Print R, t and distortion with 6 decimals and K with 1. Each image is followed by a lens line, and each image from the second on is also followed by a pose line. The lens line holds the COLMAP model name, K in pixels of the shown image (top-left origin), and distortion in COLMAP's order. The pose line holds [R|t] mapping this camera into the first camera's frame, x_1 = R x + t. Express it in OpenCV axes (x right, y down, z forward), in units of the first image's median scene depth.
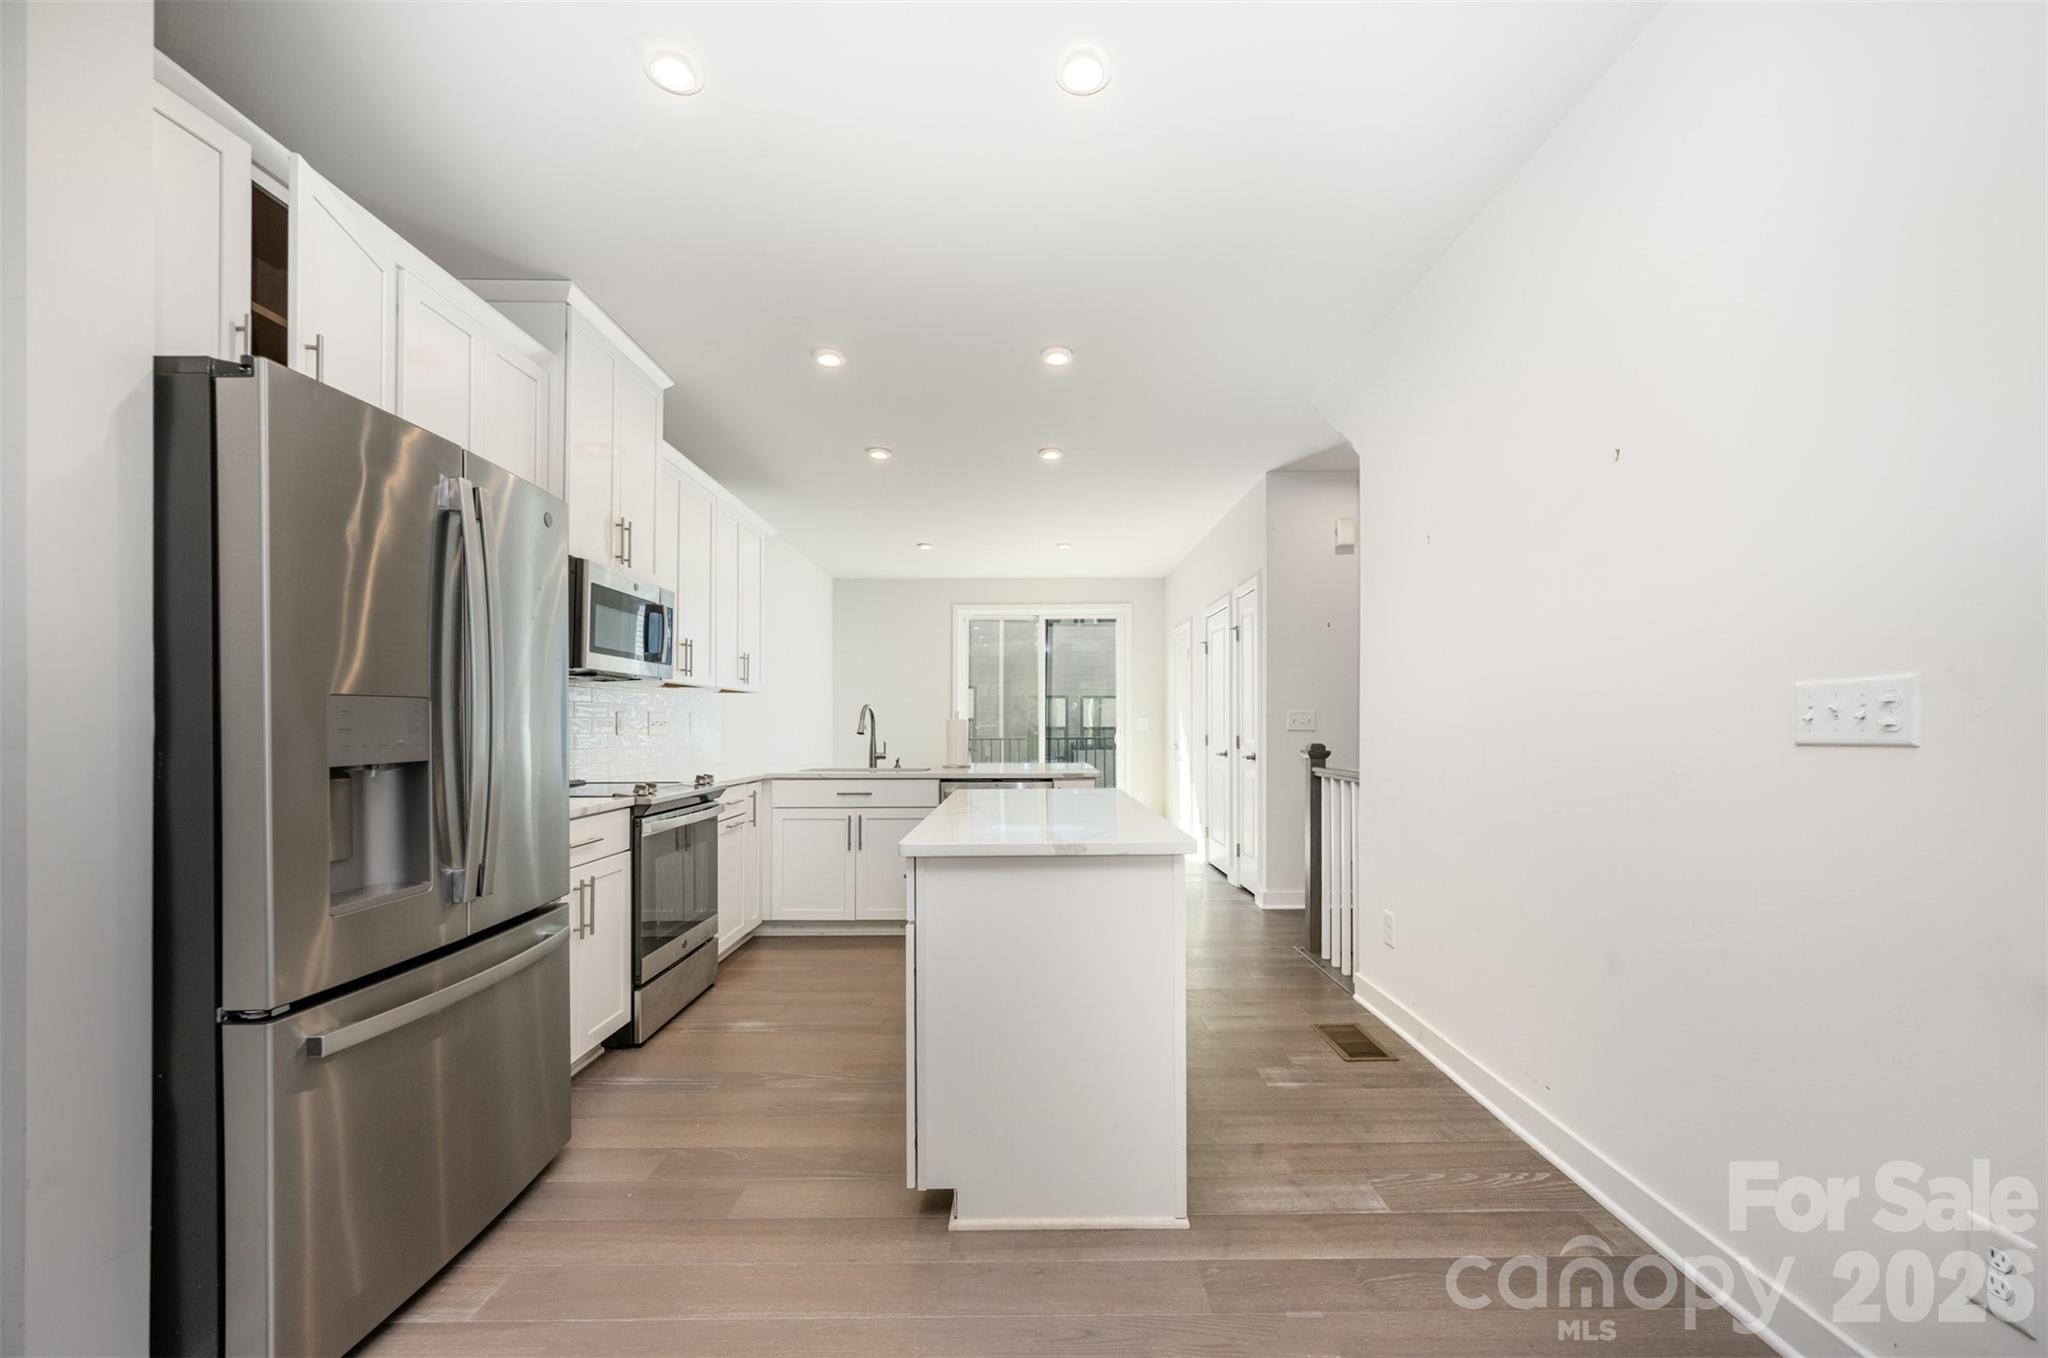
lens RADIAL K [[835.2, 0, 1023.6], [0, 835.2, 712.4], [0, 0, 1]] dist [-0.000466, -0.000002]
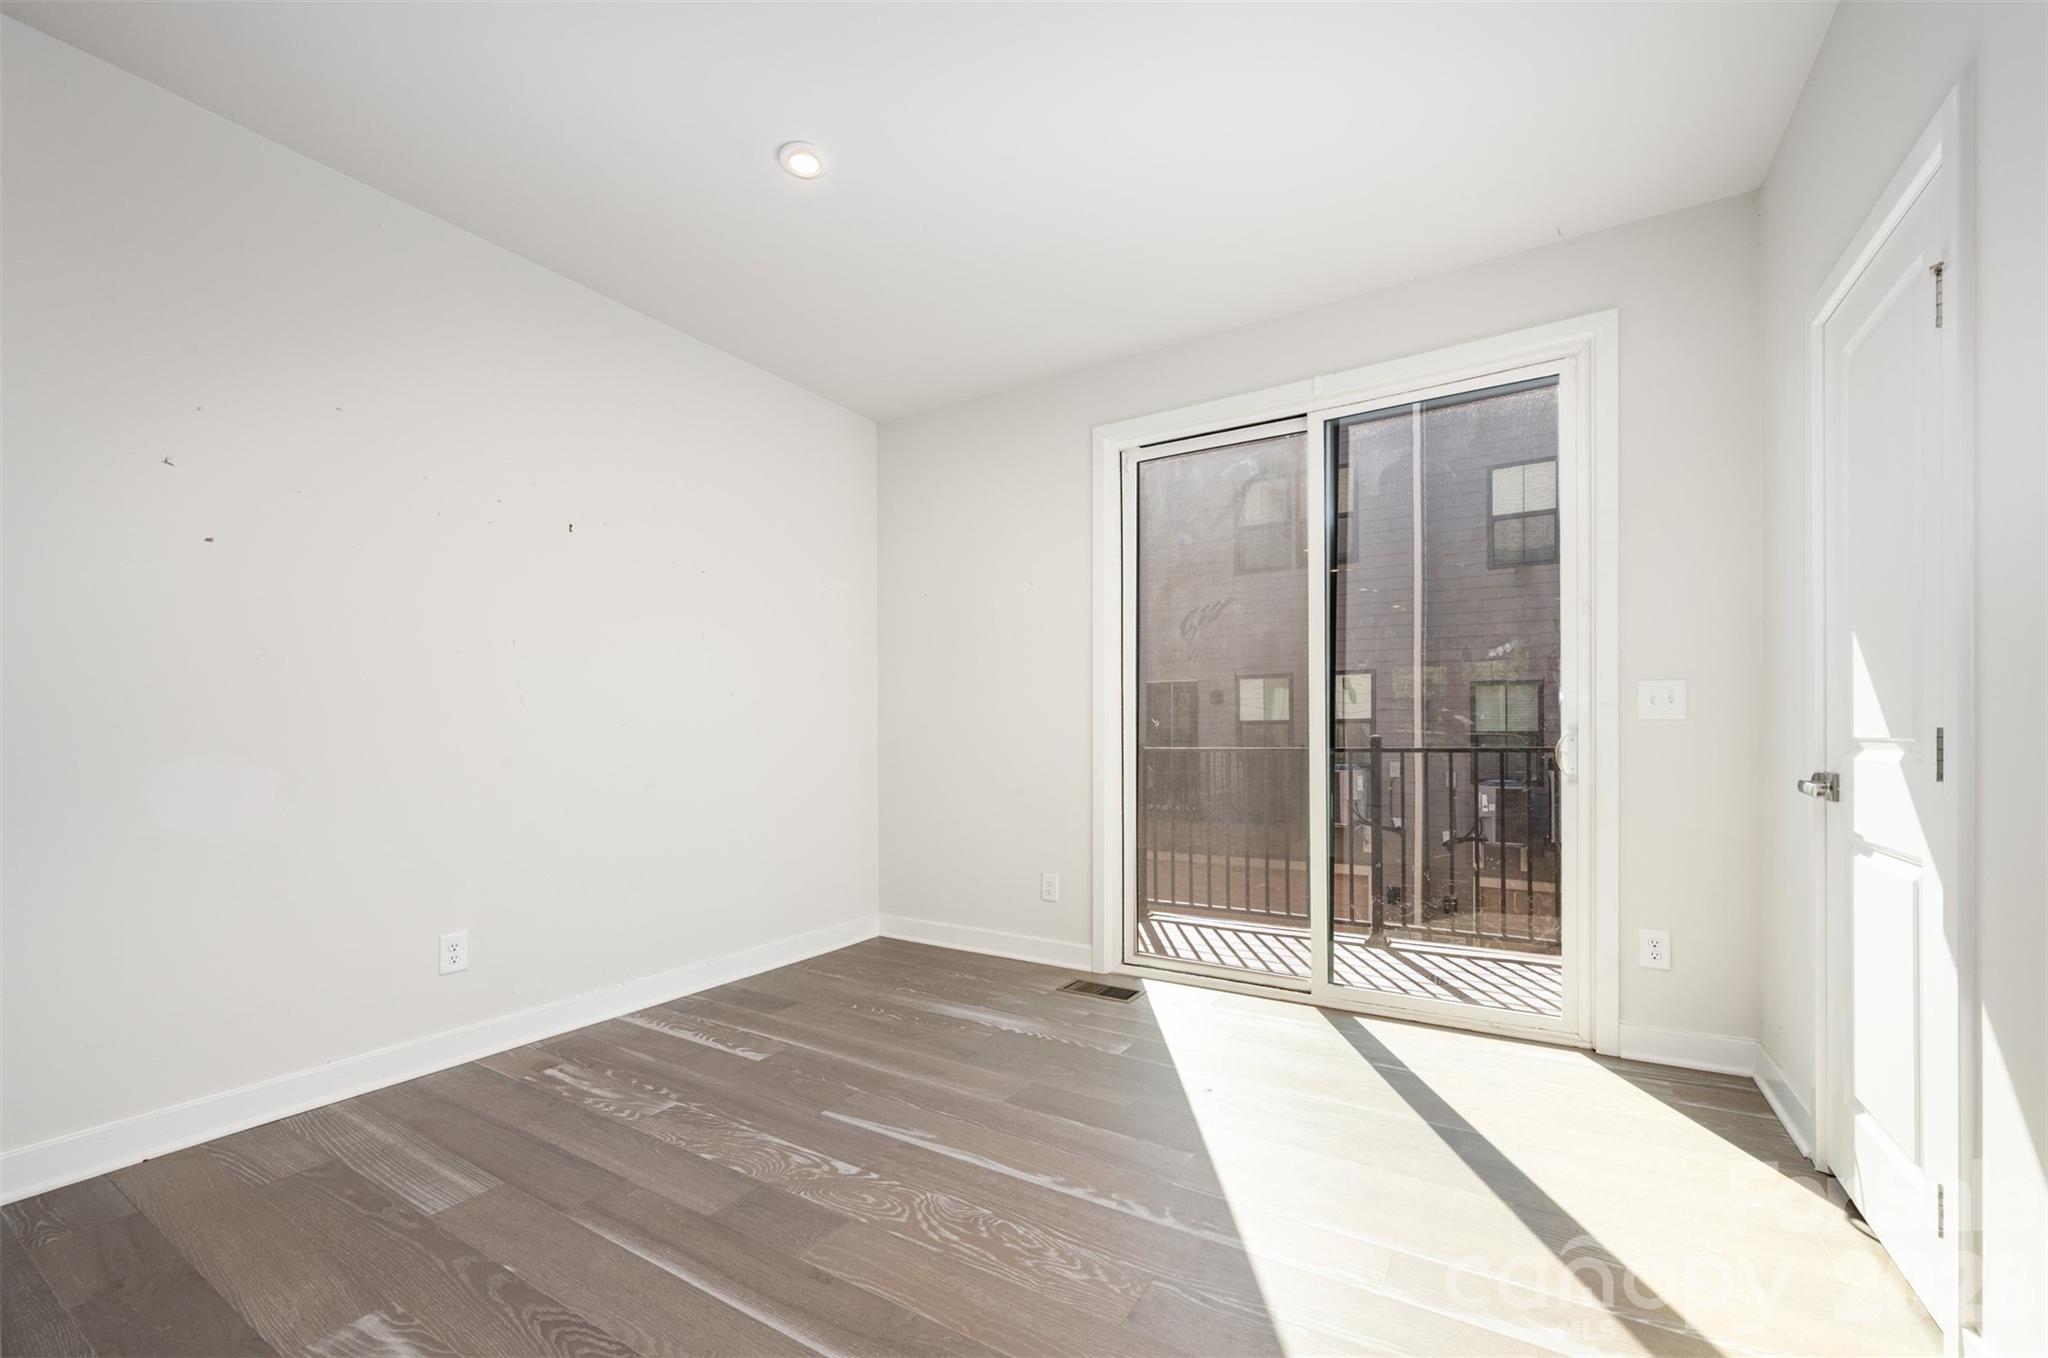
lens RADIAL K [[825.4, 0, 1023.0], [0, 825.4, 735.0], [0, 0, 1]] dist [0.000443, -0.000015]
pose [[0.851190, 0.001503, -0.524856, 0.203023], [0.000753, 0.999991, 0.004085, 0.044698], [0.524857, -0.003873, 0.851181, 1.239482]]
